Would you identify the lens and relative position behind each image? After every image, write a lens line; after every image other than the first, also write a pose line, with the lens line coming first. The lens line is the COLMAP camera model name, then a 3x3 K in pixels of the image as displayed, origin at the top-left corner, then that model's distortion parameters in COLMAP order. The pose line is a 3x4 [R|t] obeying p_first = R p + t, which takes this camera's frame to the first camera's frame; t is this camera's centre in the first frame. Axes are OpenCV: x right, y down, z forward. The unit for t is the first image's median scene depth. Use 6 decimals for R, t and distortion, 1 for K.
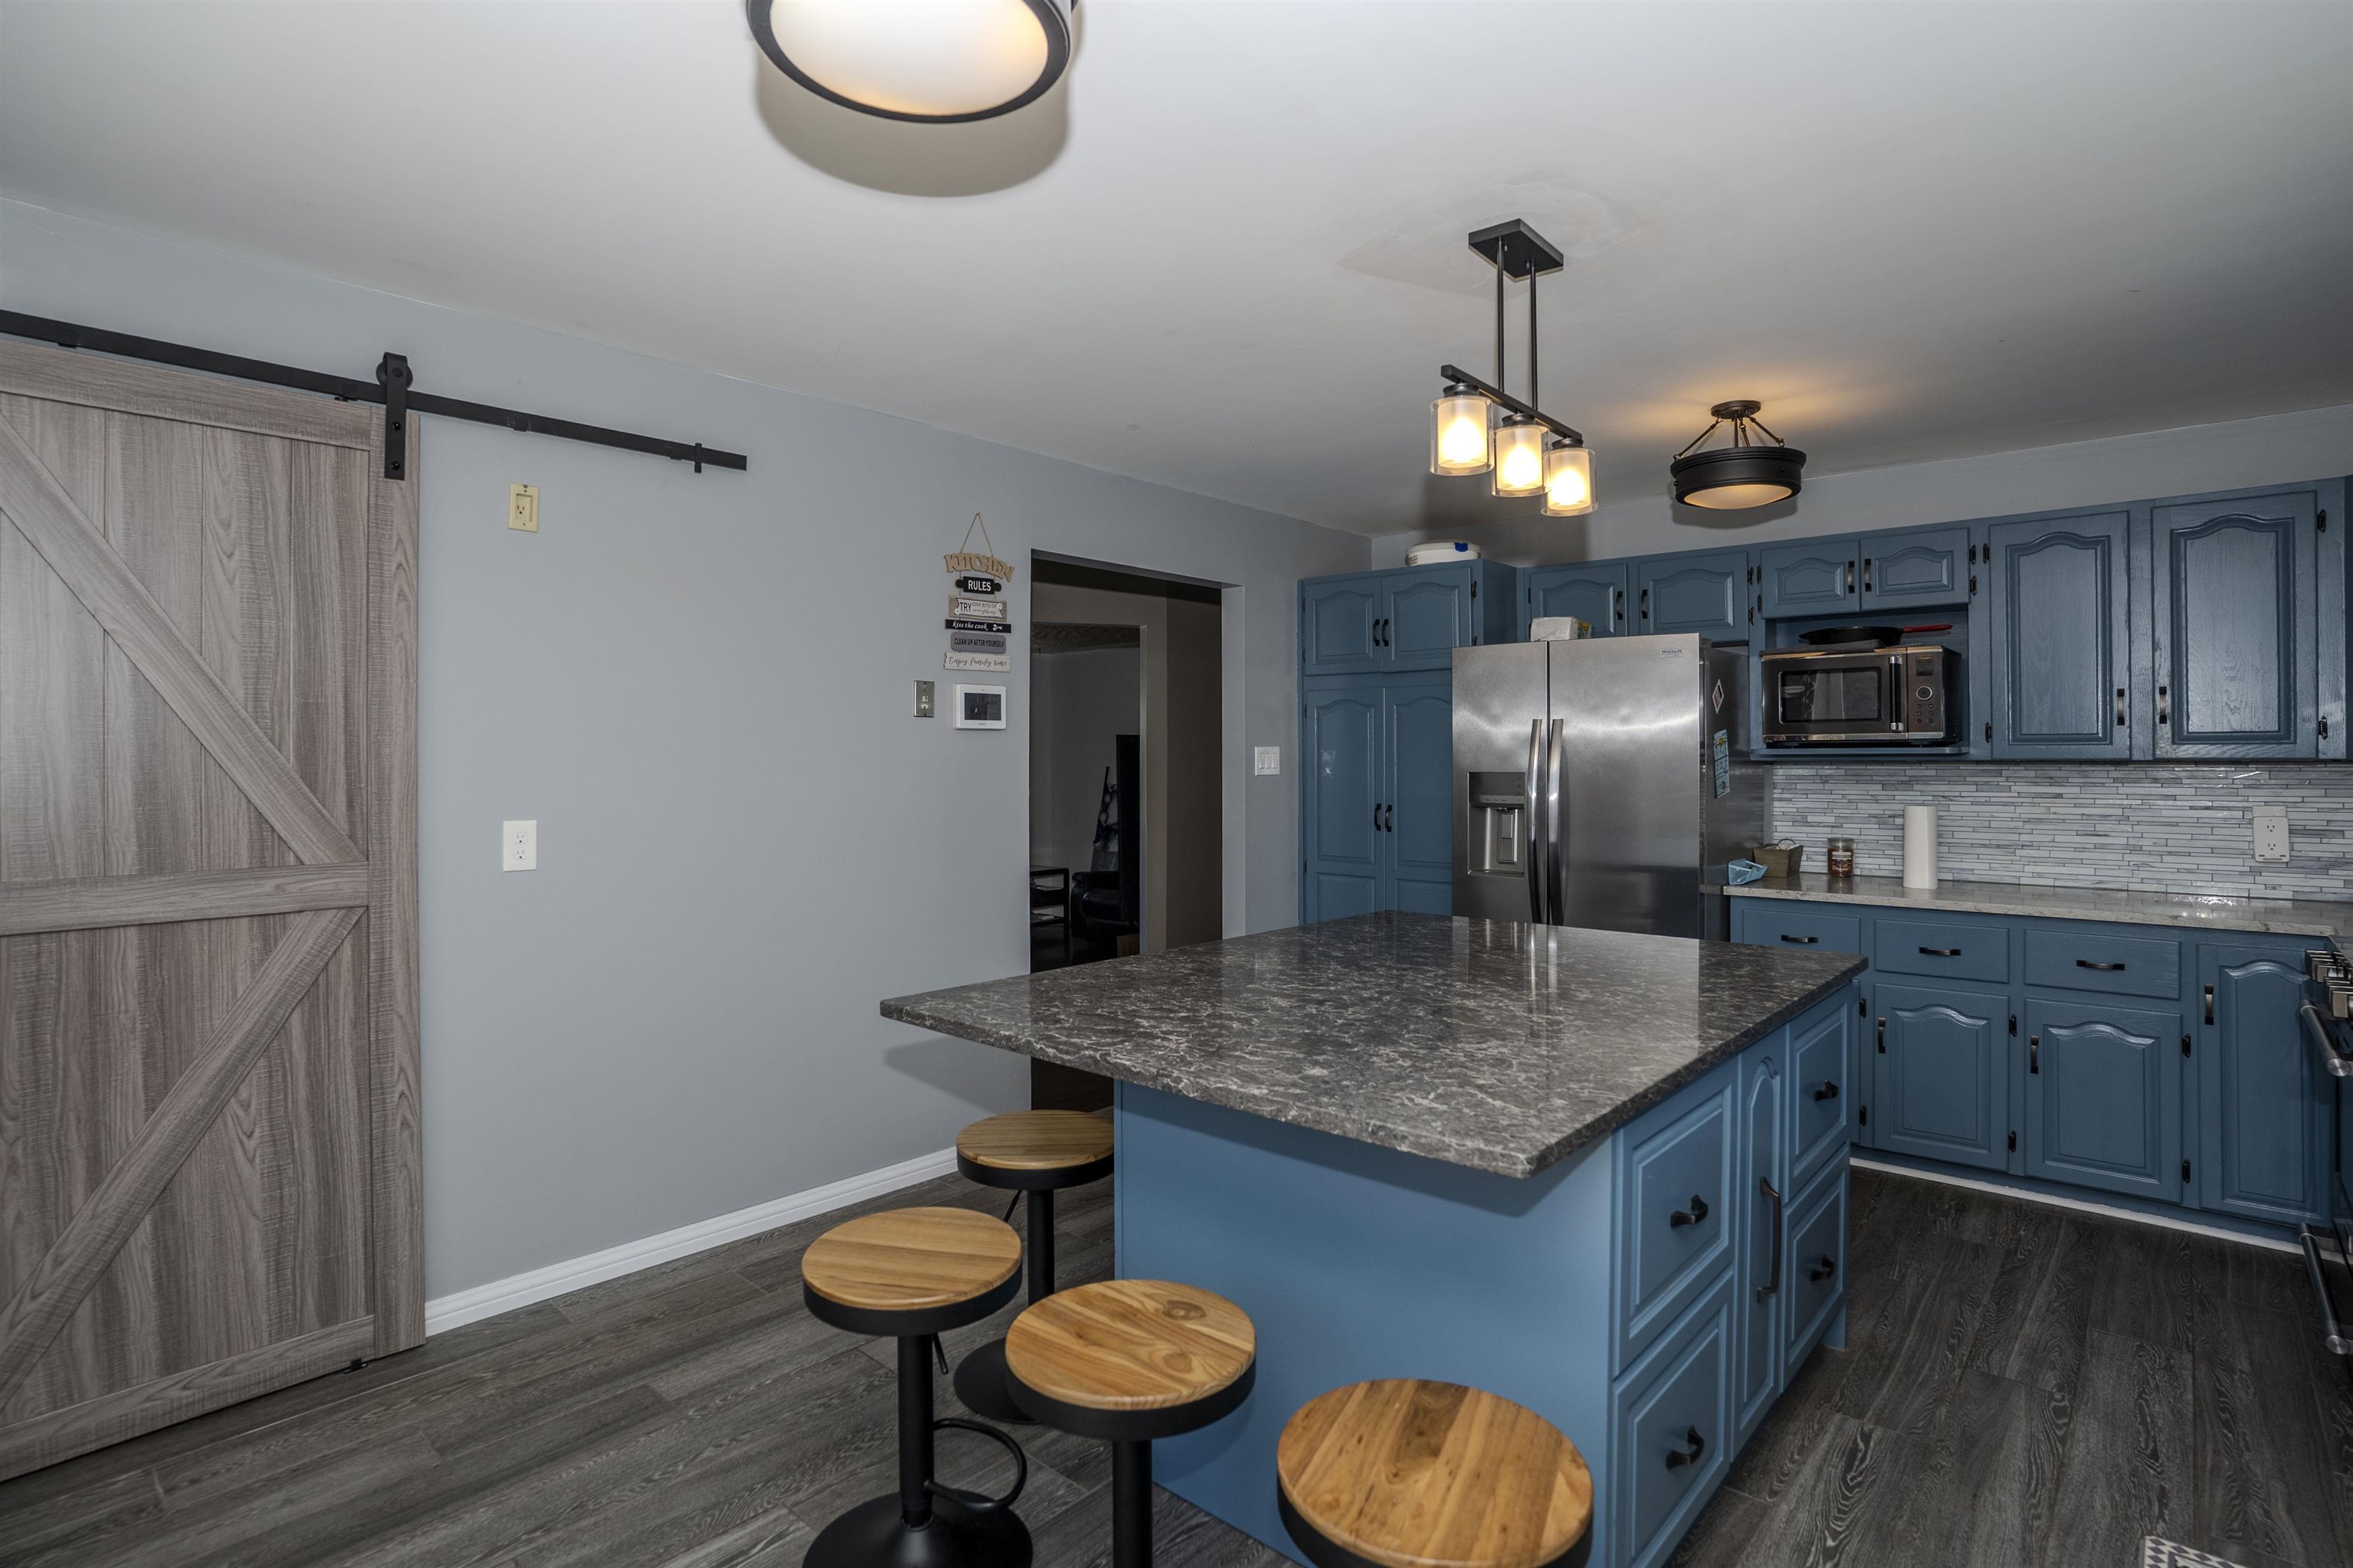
lens RADIAL K [[1149.0, 0, 1138.6], [0, 1149.0, 755.7], [0, 0, 1]] dist [-0.058566, 0.021521]
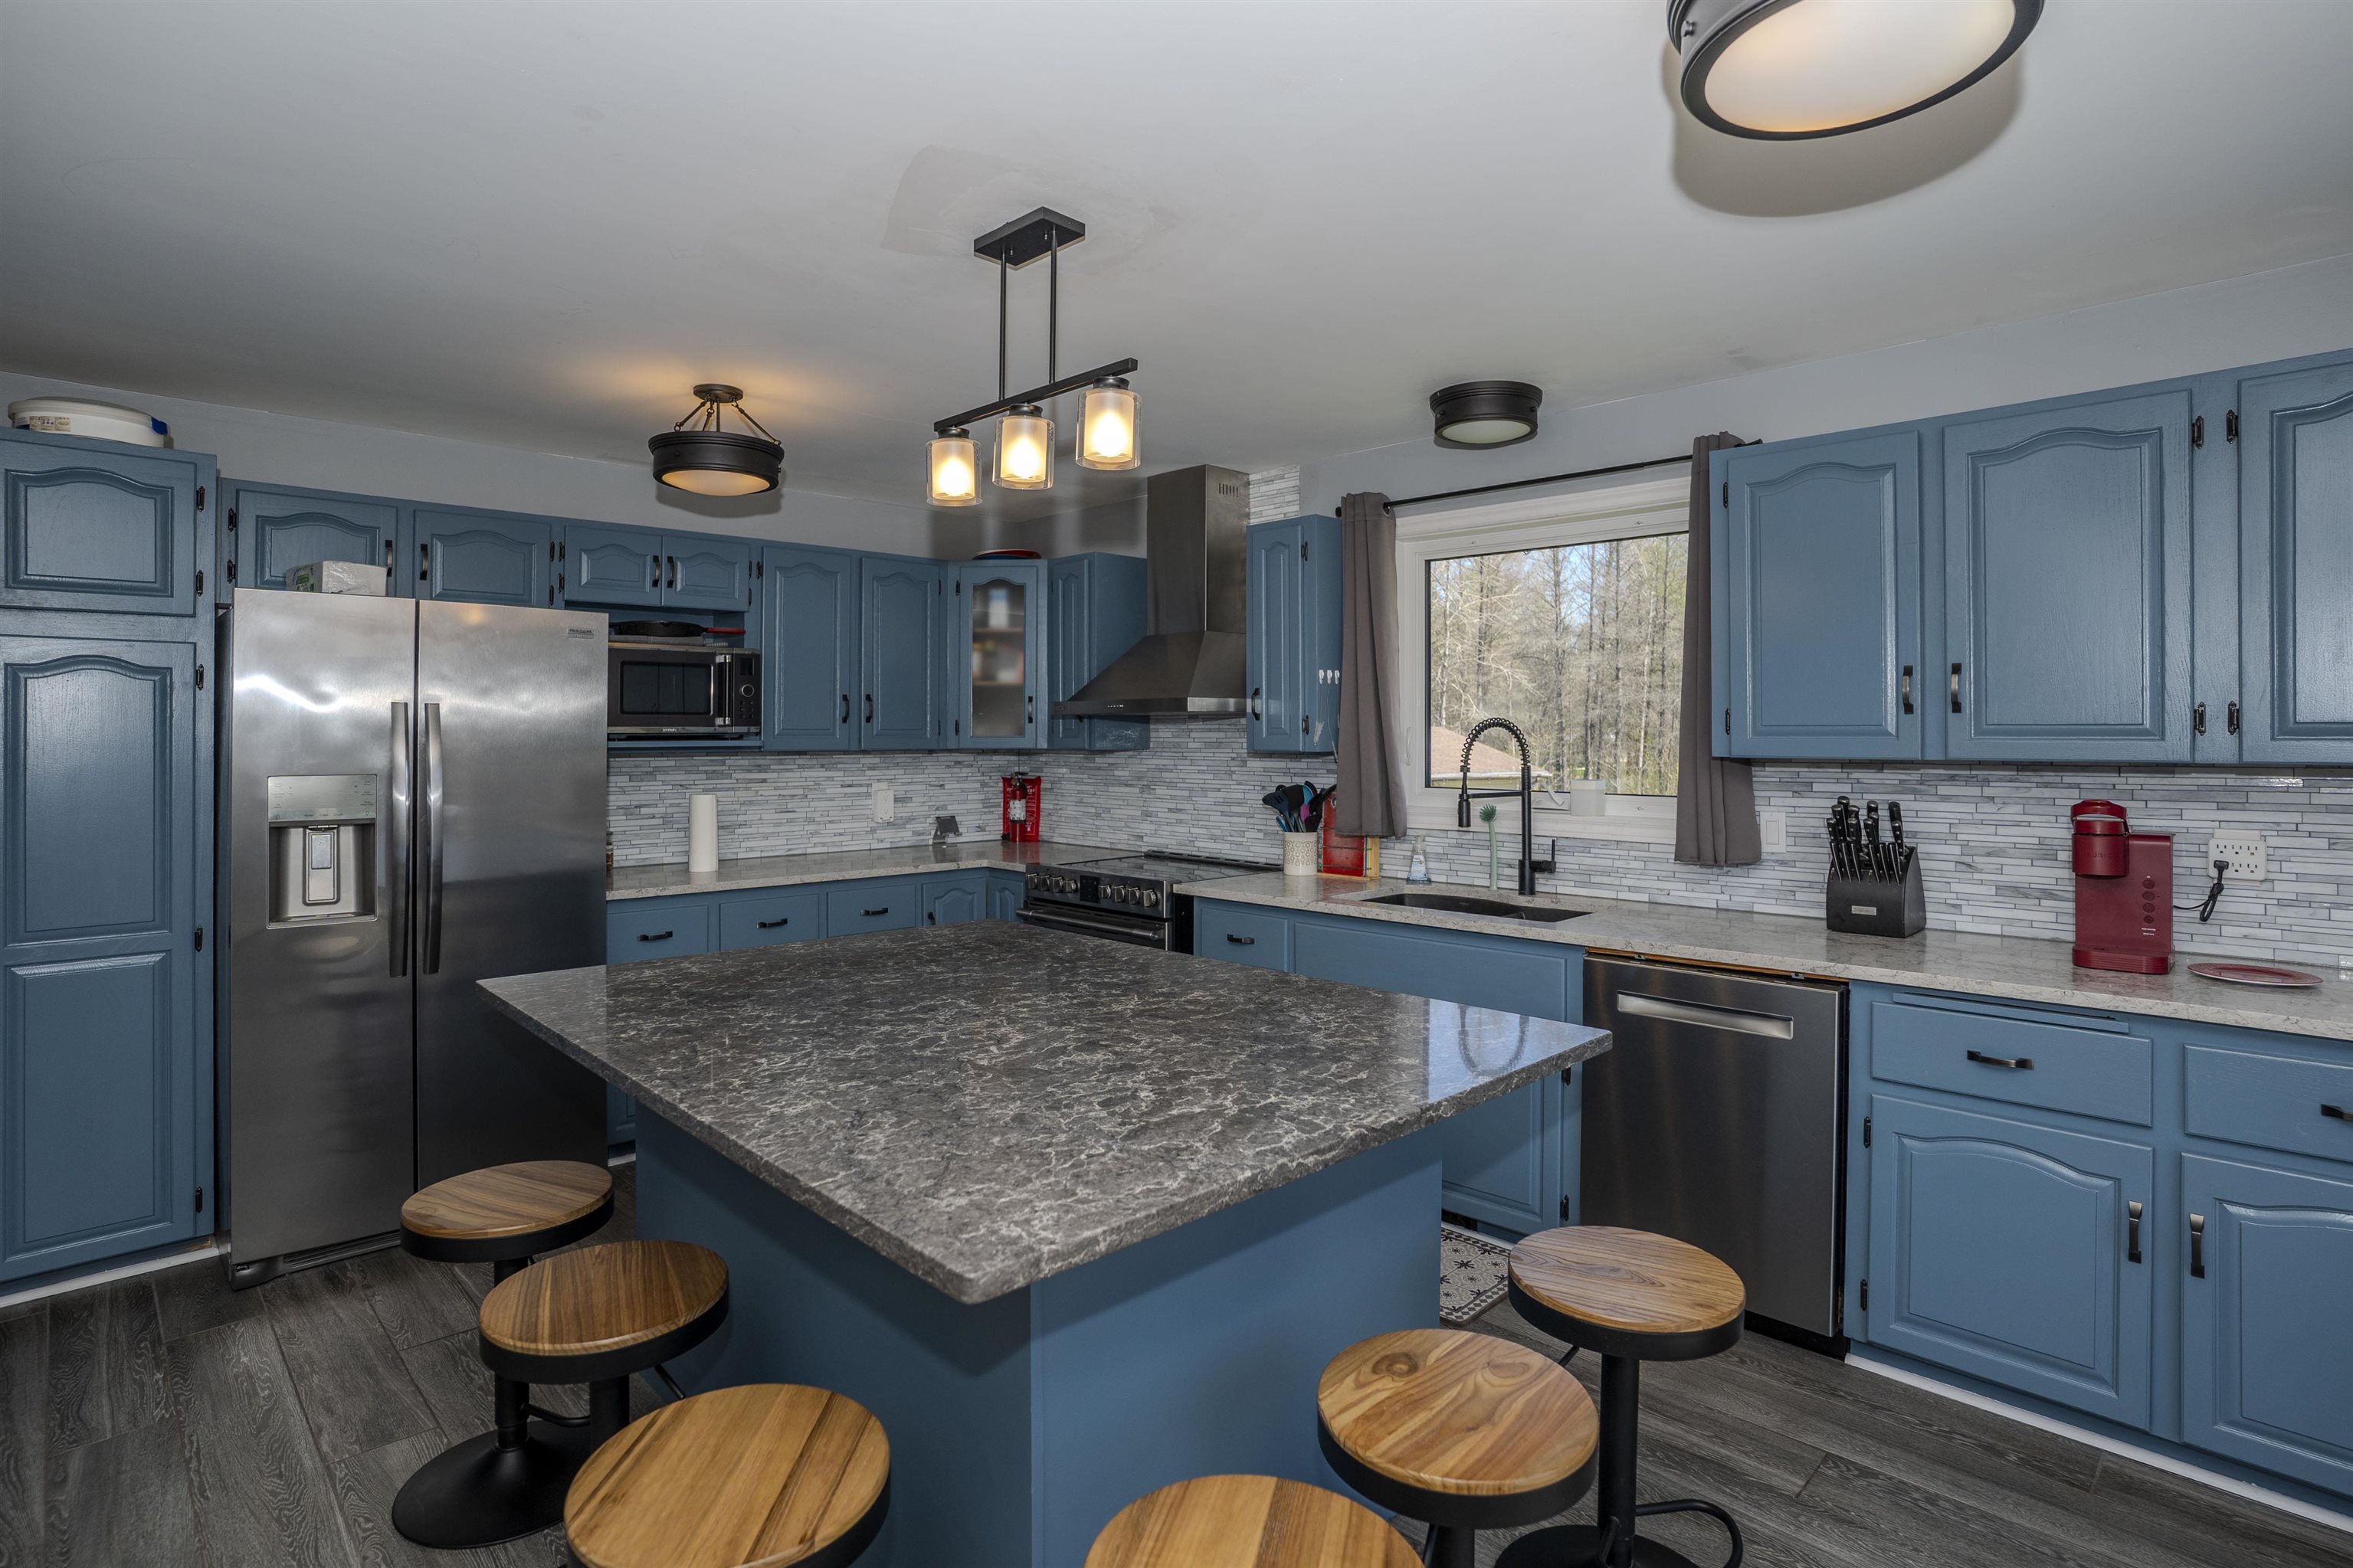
lens RADIAL K [[1149.0, 0, 1236.8], [0, 1149.0, 730.9], [0, 0, 1]] dist [-0.058566, 0.021521]
pose [[0.072468, 0.007605, 0.997342, -0.366640], [0.000826, 0.999970, -0.007685, -0.008342], [-0.997370, 0.001381, 0.072459, 0.437232]]
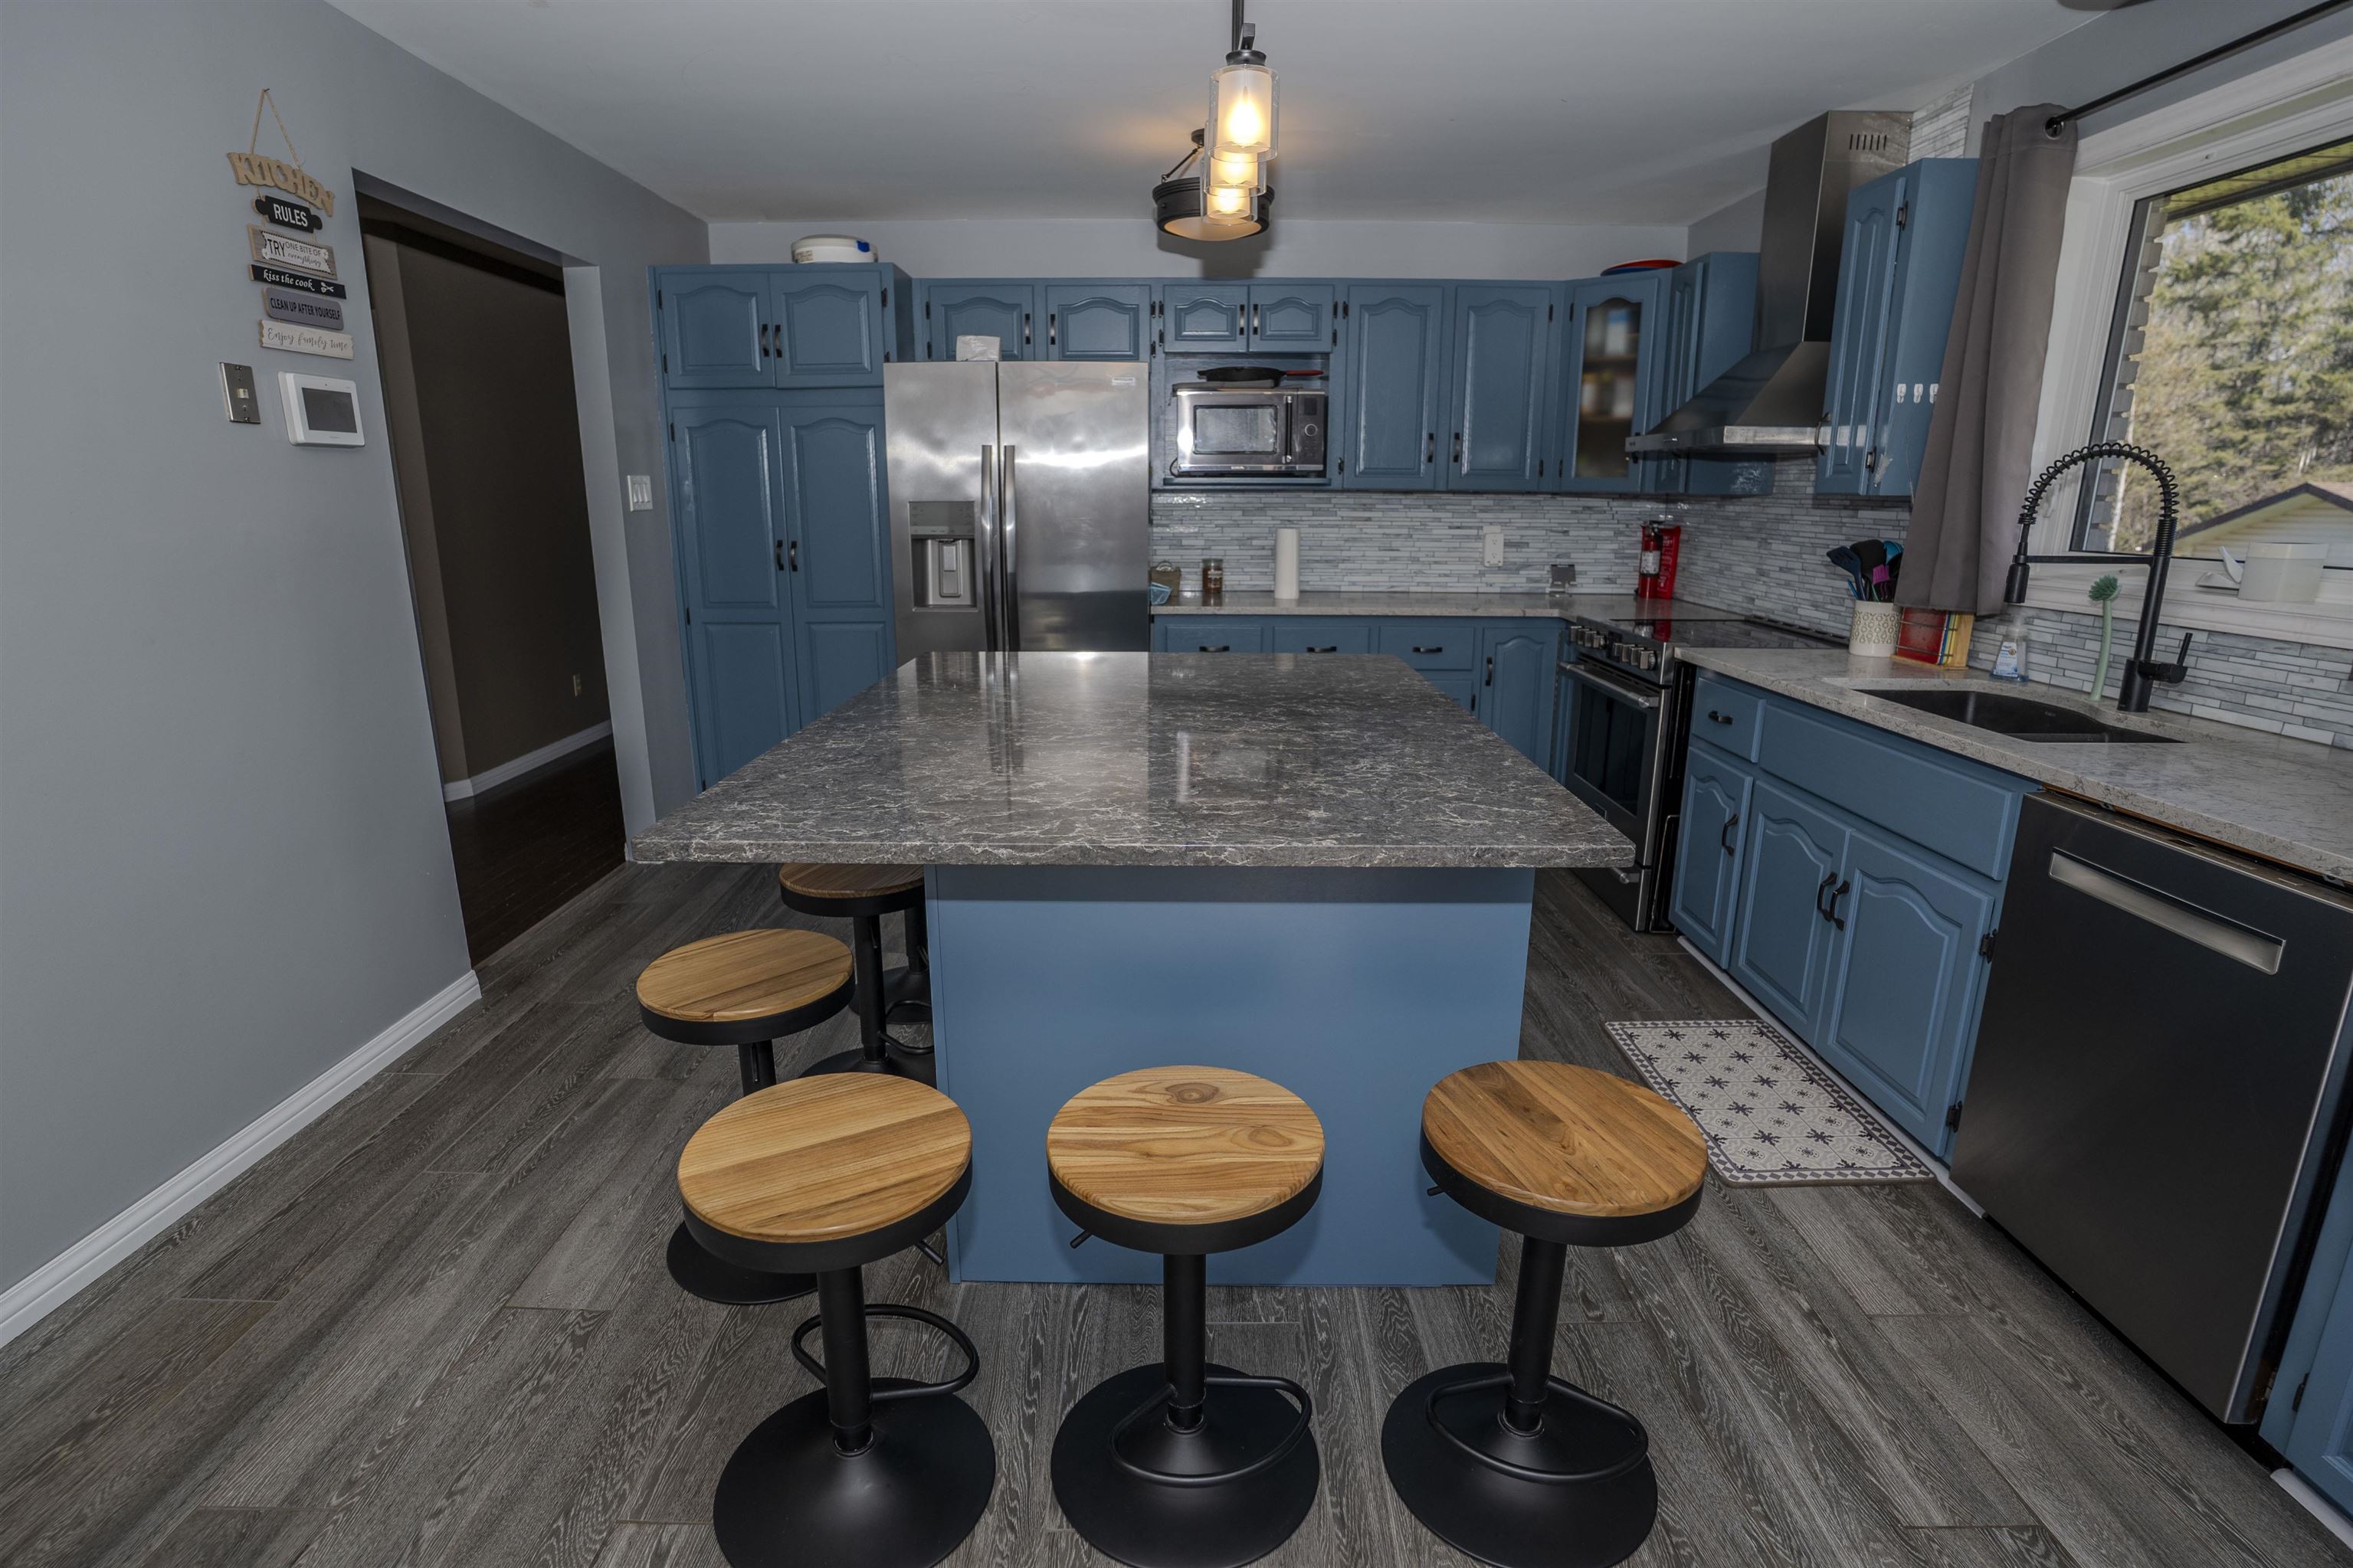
lens RADIAL K [[1149.0, 0, 1164.8], [0, 1149.0, 773.4], [0, 0, 1]] dist [-0.058566, 0.021521]
pose [[0.749123, -0.156669, 0.643637, -0.220752], [-0.003159, 0.970774, 0.239975, 0.005606], [-0.662423, -0.181804, 0.726735, 0.158088]]
